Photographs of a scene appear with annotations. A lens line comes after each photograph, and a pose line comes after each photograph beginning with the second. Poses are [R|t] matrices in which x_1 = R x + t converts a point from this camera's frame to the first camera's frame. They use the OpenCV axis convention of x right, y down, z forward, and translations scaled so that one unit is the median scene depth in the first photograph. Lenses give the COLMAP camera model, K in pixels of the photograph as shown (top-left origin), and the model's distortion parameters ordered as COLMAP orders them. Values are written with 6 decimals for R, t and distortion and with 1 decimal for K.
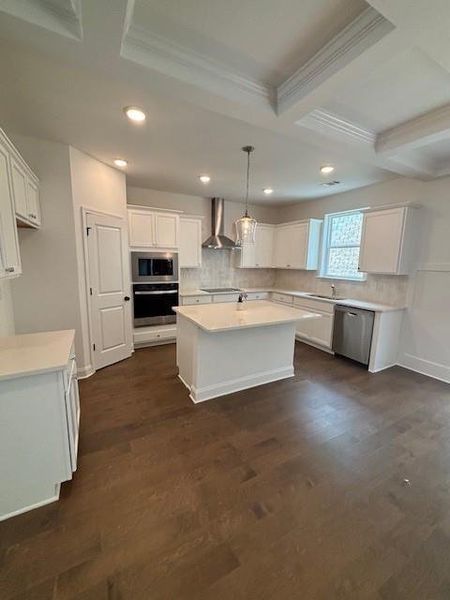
lens RADIAL K [[242.2, 0, 227.0], [0, 242.2, 297.6], [0, 0, 1]] dist [-0.008632, 0.000878]
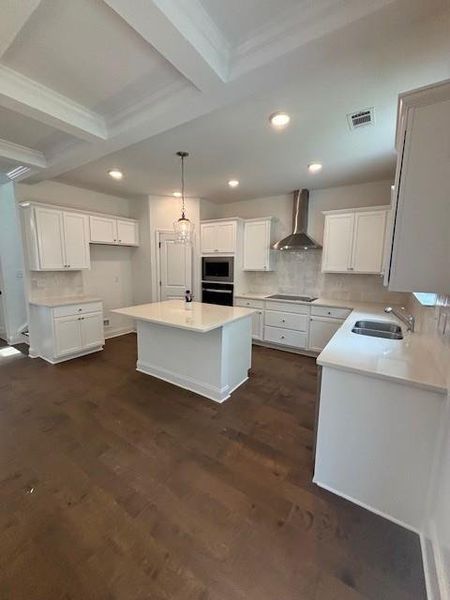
lens RADIAL K [[242.2, 0, 222.8], [0, 242.2, 297.5], [0, 0, 1]] dist [-0.008632, 0.000878]
pose [[0.466079, 0.110156, -0.877859, 0.824322], [-0.134939, 0.989461, 0.052518, -0.059645], [0.874392, 0.093980, 0.476031, 0.510638]]
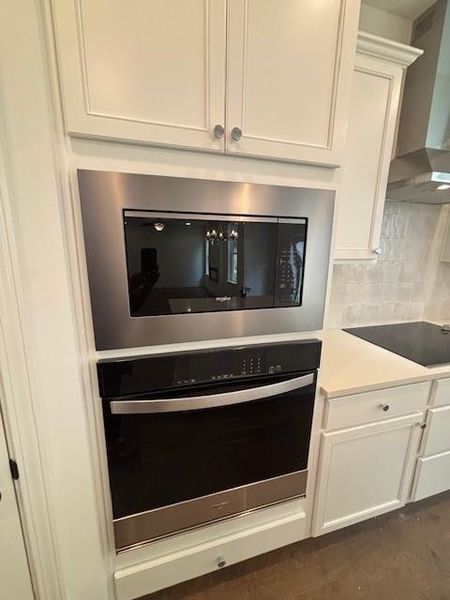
lens RADIAL K [[242.2, 0, 225.7], [0, 242.2, 298.9], [0, 0, 1]] dist [-0.008632, 0.000878]
pose [[0.973012, 0.038414, -0.227536, -0.265465], [-0.028021, 0.998419, 0.048732, -0.118032], [0.229048, -0.041040, 0.972550, 0.879705]]
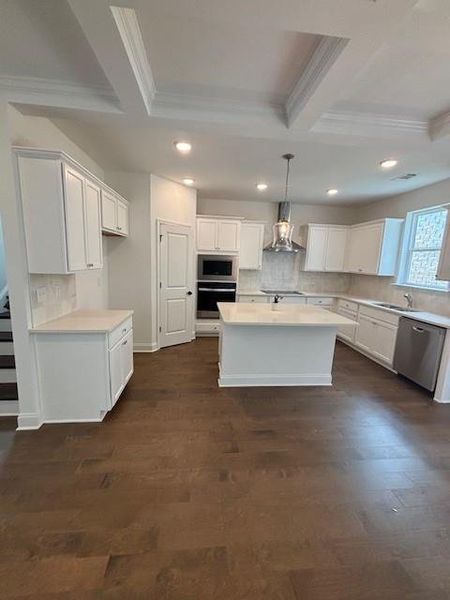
lens RADIAL K [[242.2, 0, 225.8], [0, 242.2, 297.8], [0, 0, 1]] dist [-0.008632, 0.000878]
pose [[0.921857, 0.074282, -0.380344, 0.201717], [-0.077852, 0.996947, 0.006014, 0.005903], [0.379629, 0.024066, 0.924826, -0.039603]]
